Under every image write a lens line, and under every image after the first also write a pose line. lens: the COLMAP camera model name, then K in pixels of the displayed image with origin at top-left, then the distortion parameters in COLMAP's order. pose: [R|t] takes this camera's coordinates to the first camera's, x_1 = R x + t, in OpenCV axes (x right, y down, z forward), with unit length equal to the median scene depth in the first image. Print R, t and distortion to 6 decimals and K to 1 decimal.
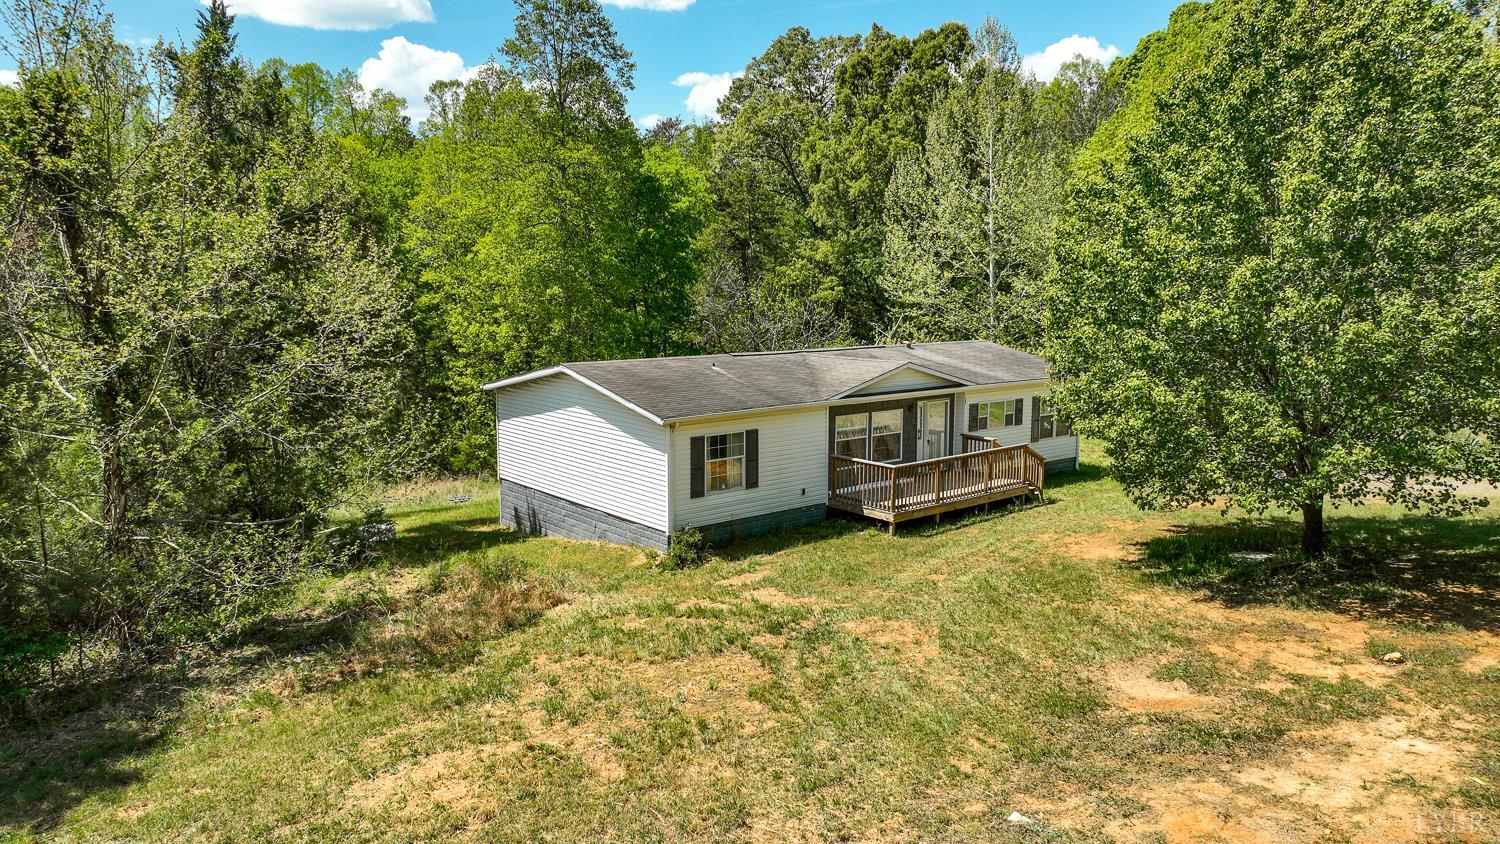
lens RADIAL K [[1052.4, 0, 746.6], [0, 1052.4, 418.4], [0, 0, 1]] dist [0.003187, 0.004146]
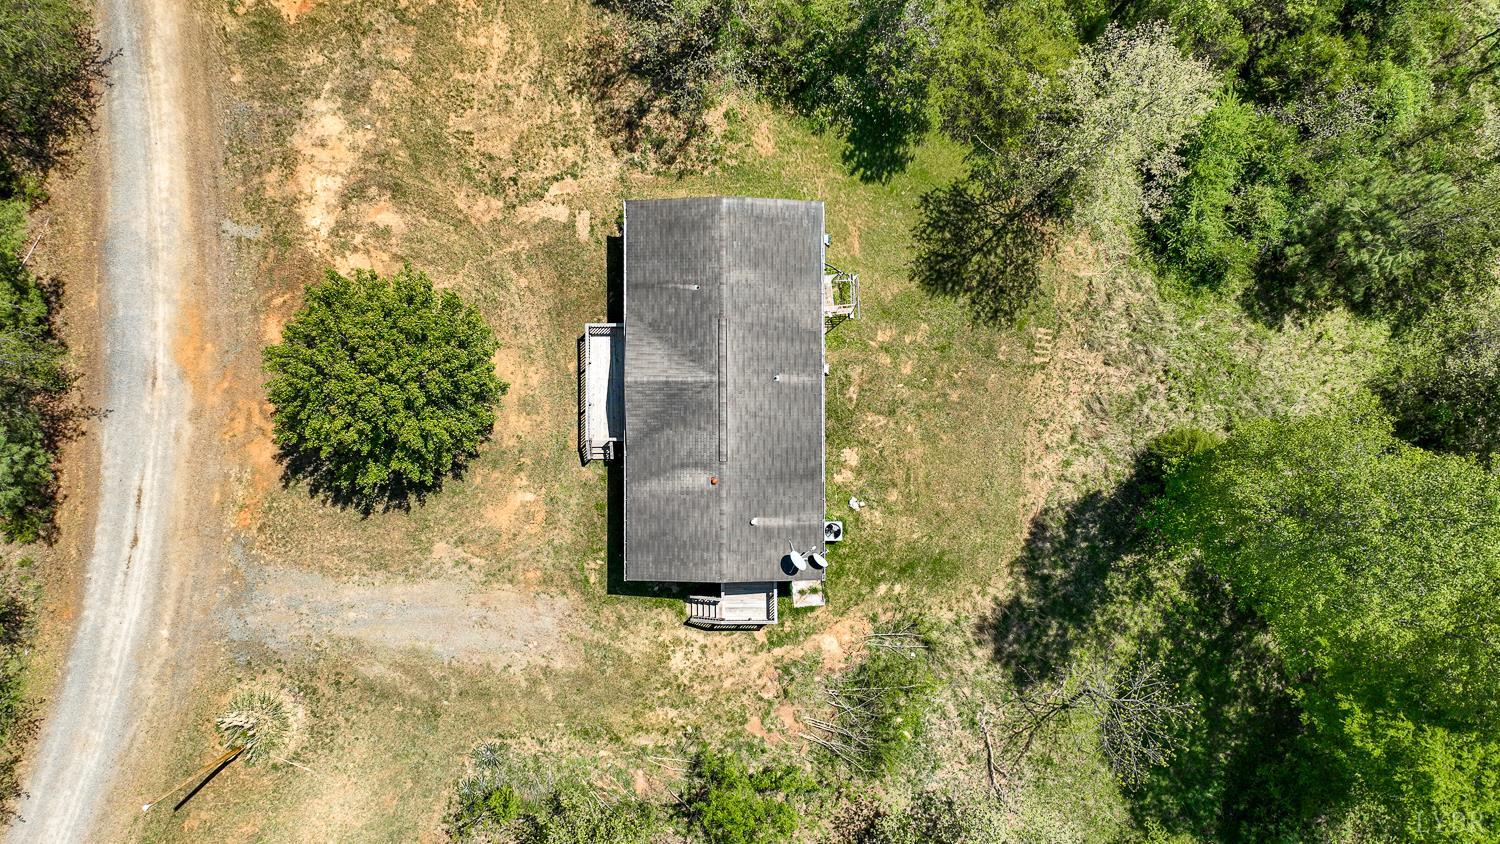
lens RADIAL K [[1052.4, 0, 746.6], [0, 1052.4, 418.4], [0, 0, 1]] dist [0.003187, 0.004146]
pose [[-0.639338, 0.768773, -0.015342, 0.155591], [-0.111031, -0.072557, 0.991165, -2.580307], [0.760867, 0.635393, 0.131746, 1.470702]]
